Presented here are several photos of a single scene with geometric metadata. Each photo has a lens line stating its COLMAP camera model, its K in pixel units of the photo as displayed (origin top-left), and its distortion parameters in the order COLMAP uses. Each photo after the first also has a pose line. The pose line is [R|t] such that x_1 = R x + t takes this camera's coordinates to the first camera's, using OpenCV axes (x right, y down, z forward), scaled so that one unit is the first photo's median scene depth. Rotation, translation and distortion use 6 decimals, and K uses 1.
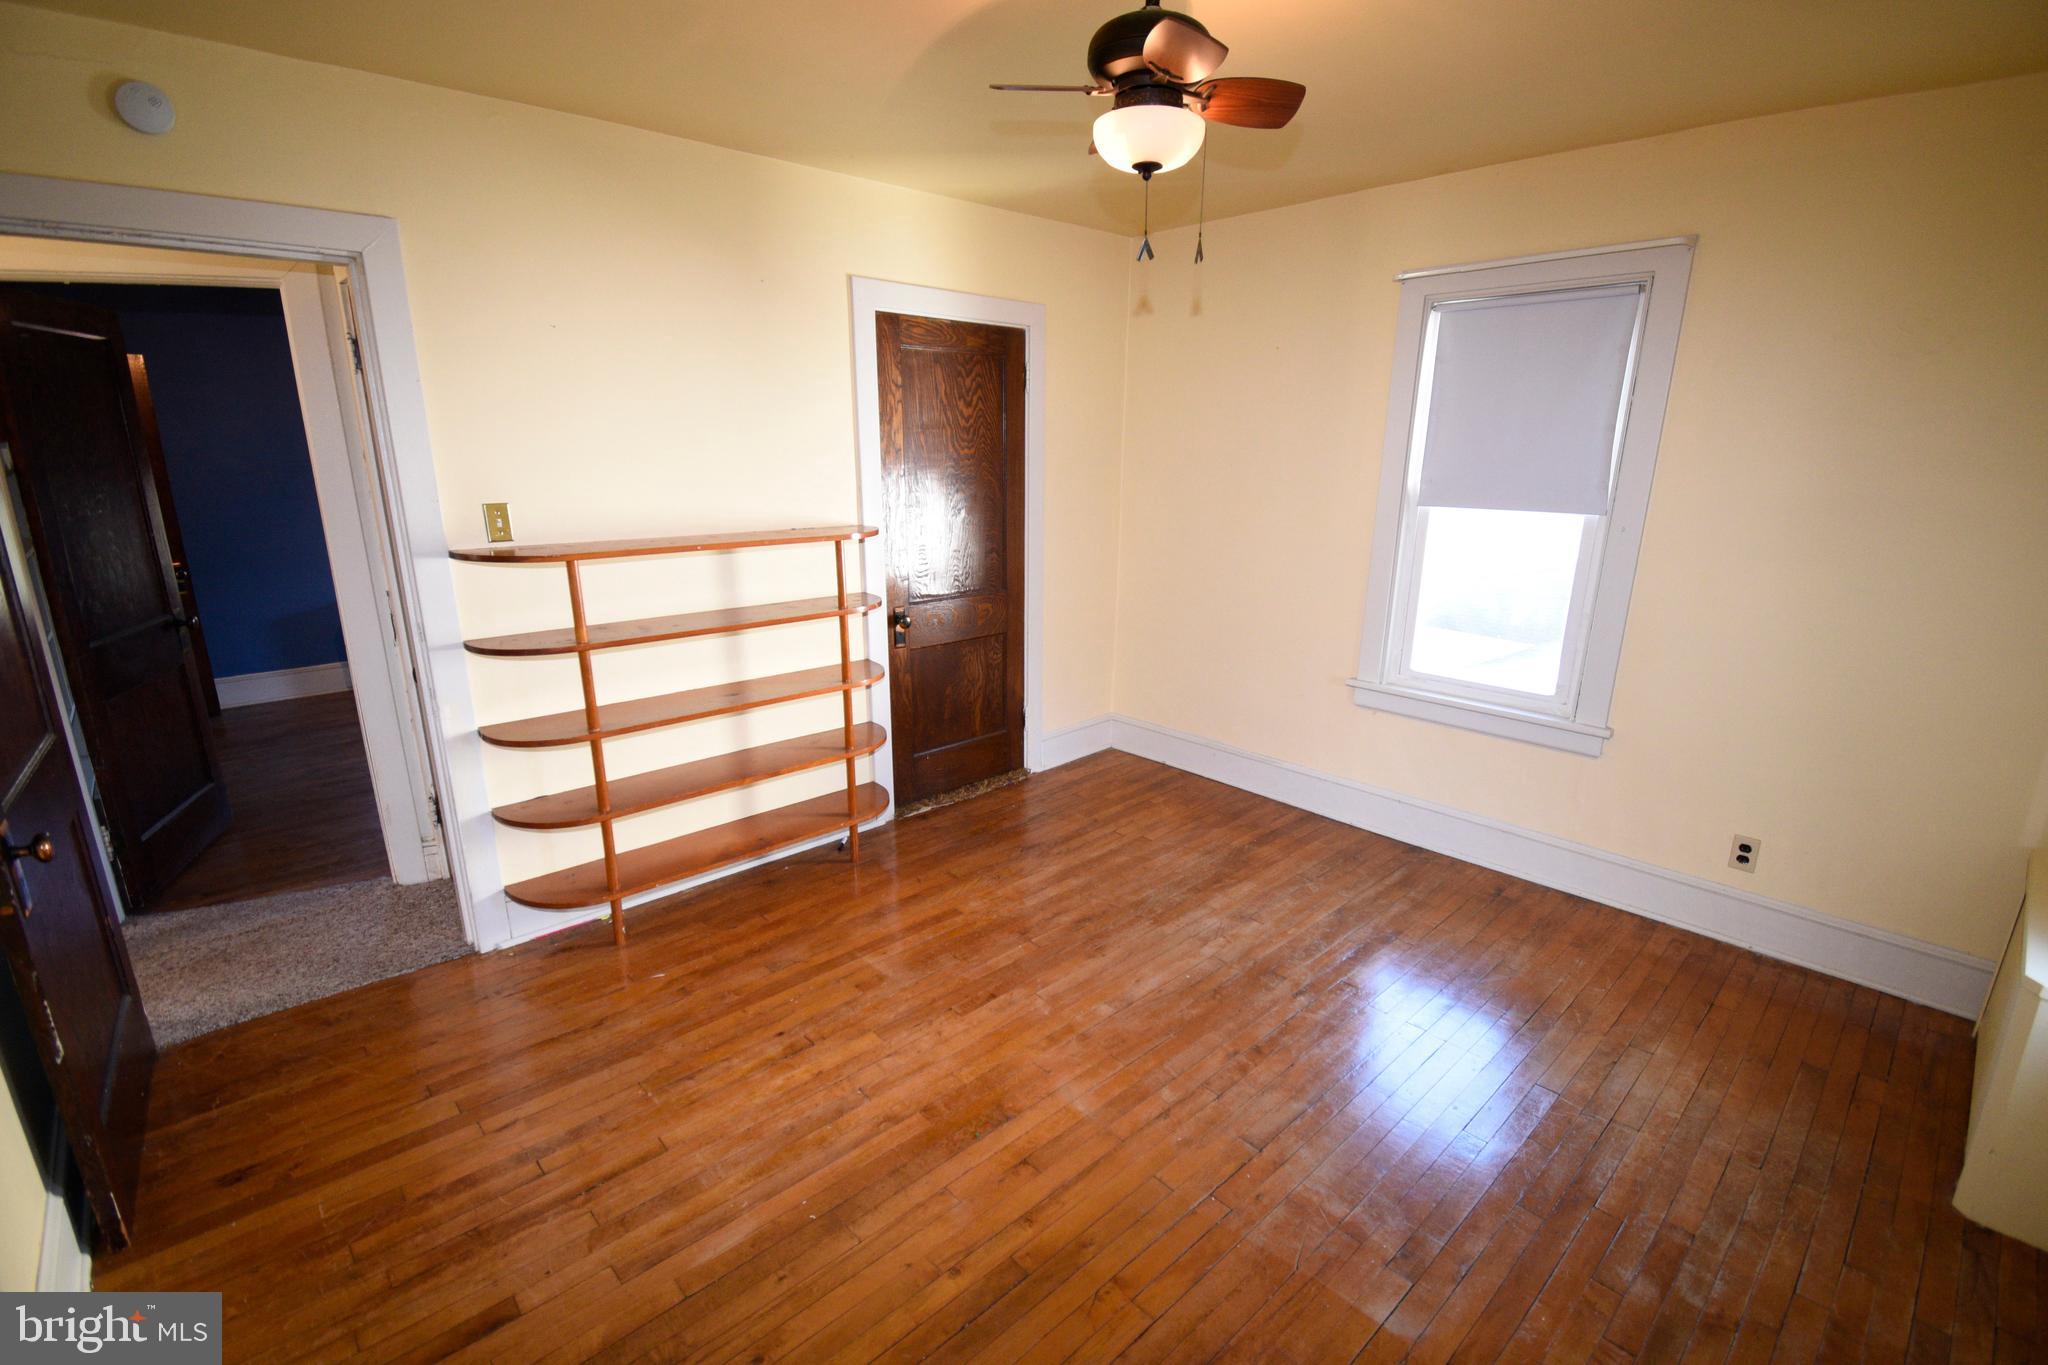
lens RADIAL K [[910.2, 0, 1036.8], [0, 910.2, 692.1], [0, 0, 1]] dist [0.024886, -0.027697]
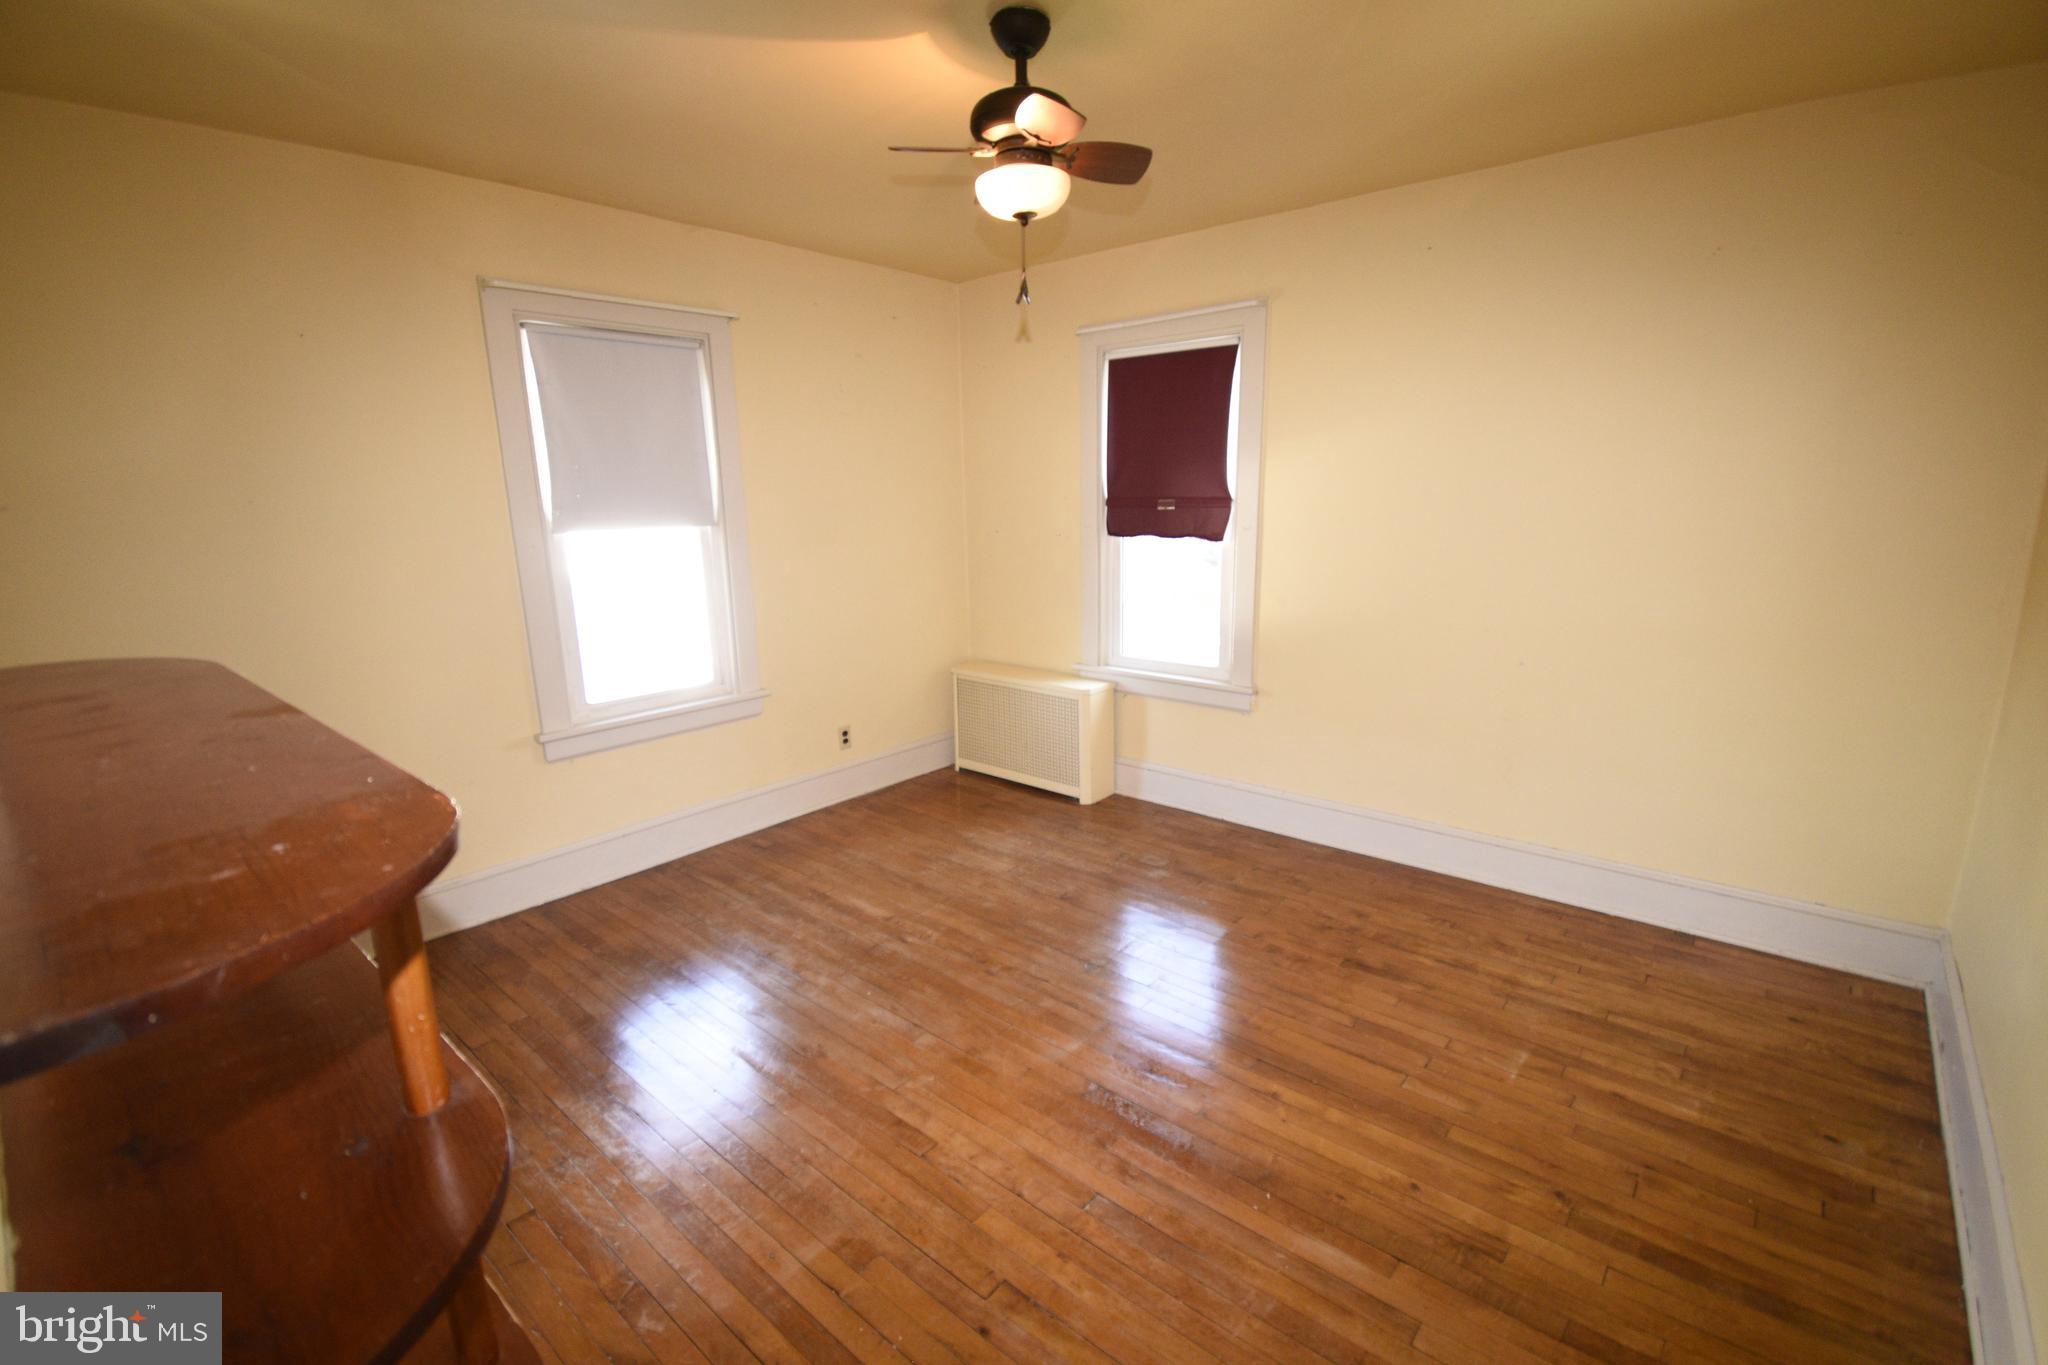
lens RADIAL K [[940.1, 0, 1015.5], [0, 940.1, 695.7], [0, 0, 1]] dist [0.026237, -0.031724]
pose [[-0.112572, -0.218720, 0.969272, -0.885676], [0.279080, 0.929248, 0.242101, -0.217929], [-0.953647, 0.297759, -0.043566, 0.919318]]
